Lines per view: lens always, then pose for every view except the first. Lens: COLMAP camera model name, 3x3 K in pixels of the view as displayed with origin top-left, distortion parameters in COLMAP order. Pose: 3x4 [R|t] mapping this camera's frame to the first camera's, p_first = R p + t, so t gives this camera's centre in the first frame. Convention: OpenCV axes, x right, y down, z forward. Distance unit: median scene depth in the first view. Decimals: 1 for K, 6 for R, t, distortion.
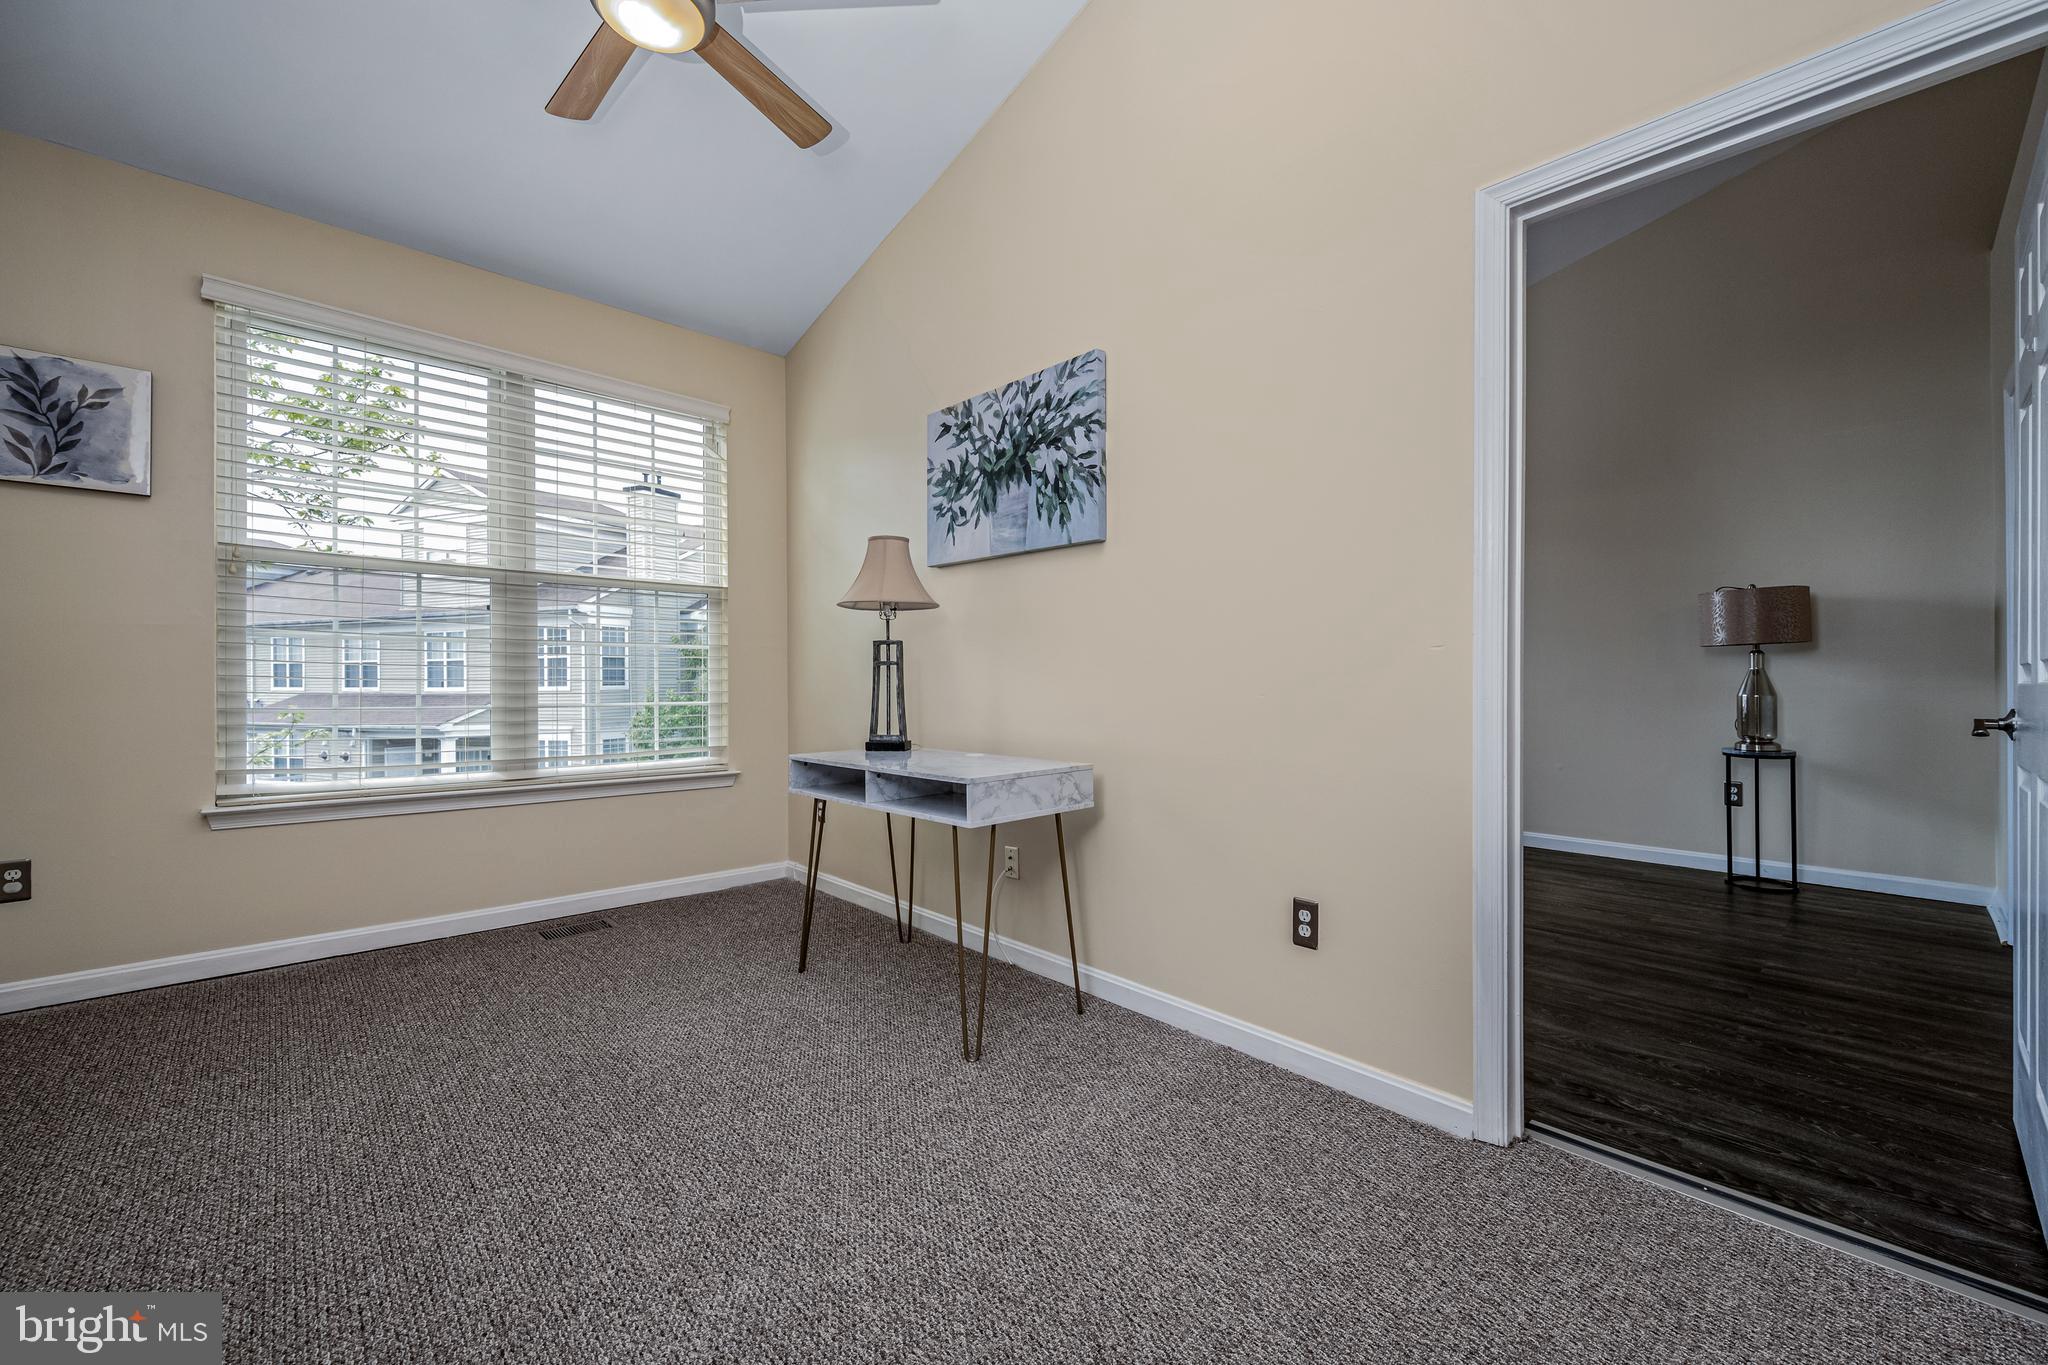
lens RADIAL K [[822.5, 0, 1024.2], [0, 822.5, 686.3], [0, 0, 1]] dist [-0.000911, -0.000107]
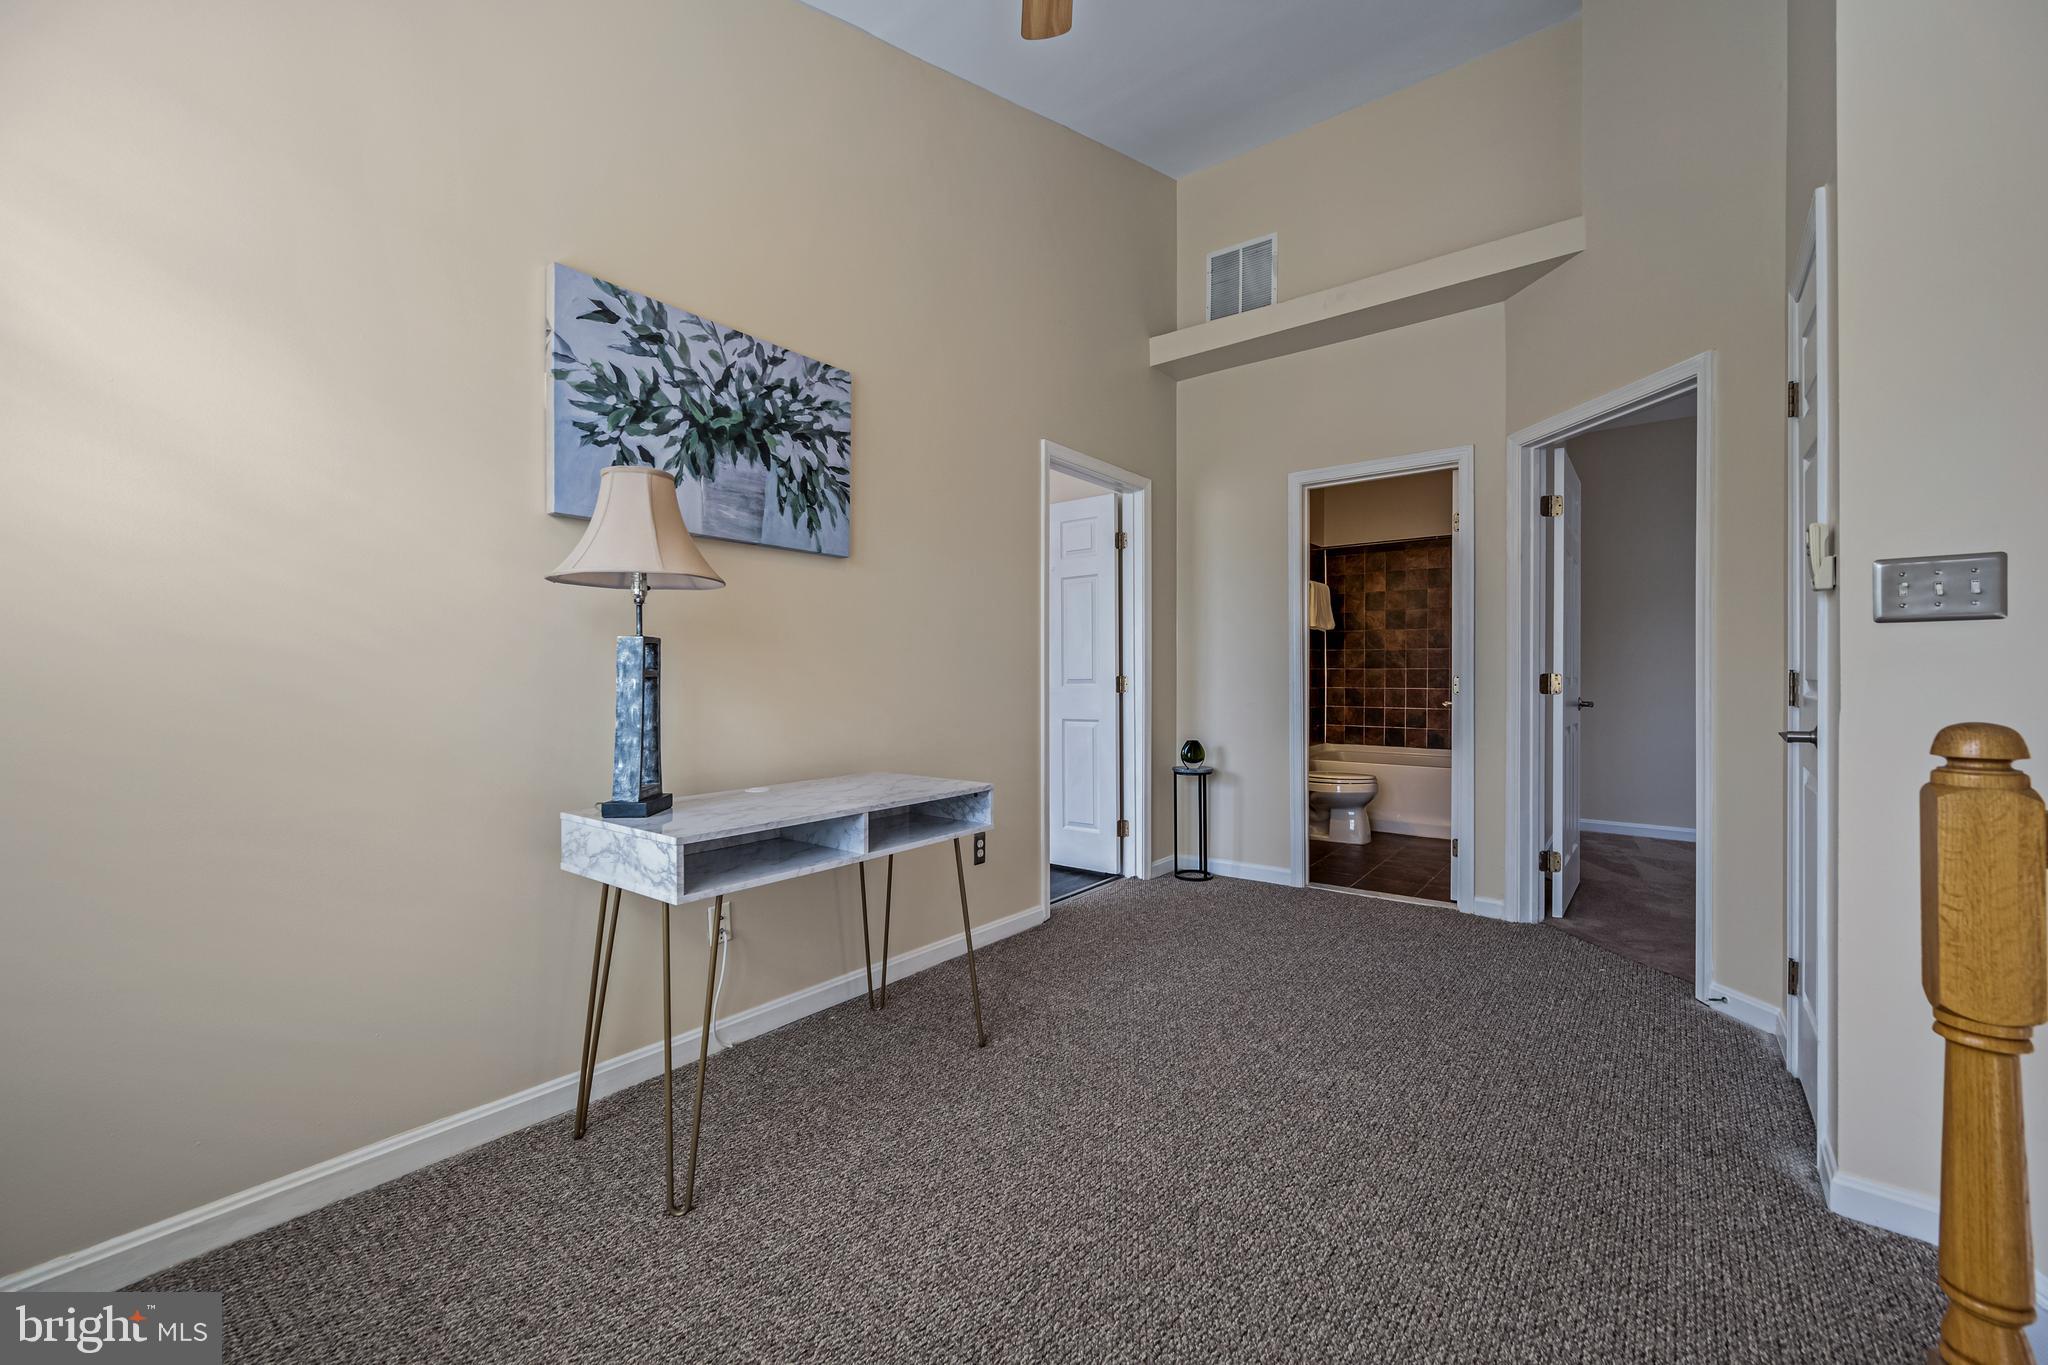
lens RADIAL K [[804.6, 0, 1019.6], [0, 804.6, 667.6], [0, 0, 1]] dist [-0.000628, -0.000032]
pose [[-0.147724, -0.000179, 0.989029, -0.864443], [-0.002152, 0.999998, -0.000141, -0.036823], [-0.989026, -0.002150, -0.147724, 0.859314]]
